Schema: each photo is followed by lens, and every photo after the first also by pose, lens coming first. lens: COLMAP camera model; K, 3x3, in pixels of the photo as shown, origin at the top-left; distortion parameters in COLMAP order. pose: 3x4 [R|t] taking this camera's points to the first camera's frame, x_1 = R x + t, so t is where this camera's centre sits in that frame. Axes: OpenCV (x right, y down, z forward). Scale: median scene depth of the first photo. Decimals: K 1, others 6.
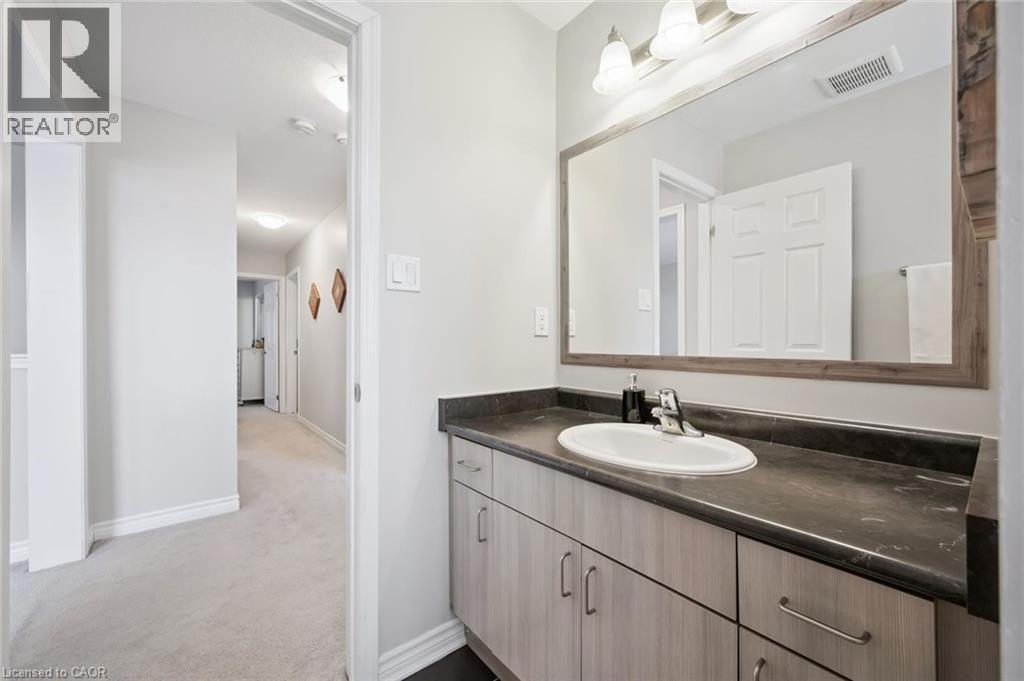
lens RADIAL K [[402.1, 0, 515.2], [0, 402.1, 344.5], [0, 0, 1]] dist [-0.001020, 0.000017]
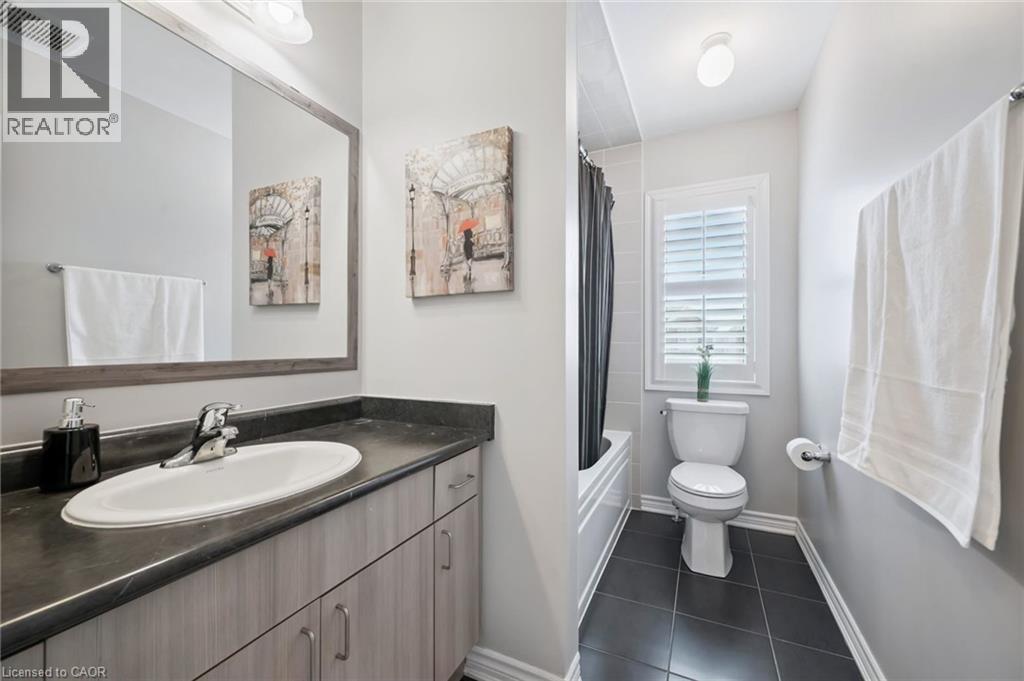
lens RADIAL K [[390.0, 0, 529.0], [0, 390.0, 343.1], [0, 0, 1]] dist [0.002233, 0.000079]
pose [[-0.445761, 0.007027, 0.895124, -0.712925], [0.007283, 0.999965, -0.004223, 0.000594], [-0.895122, 0.004636, -0.445796, 0.973703]]
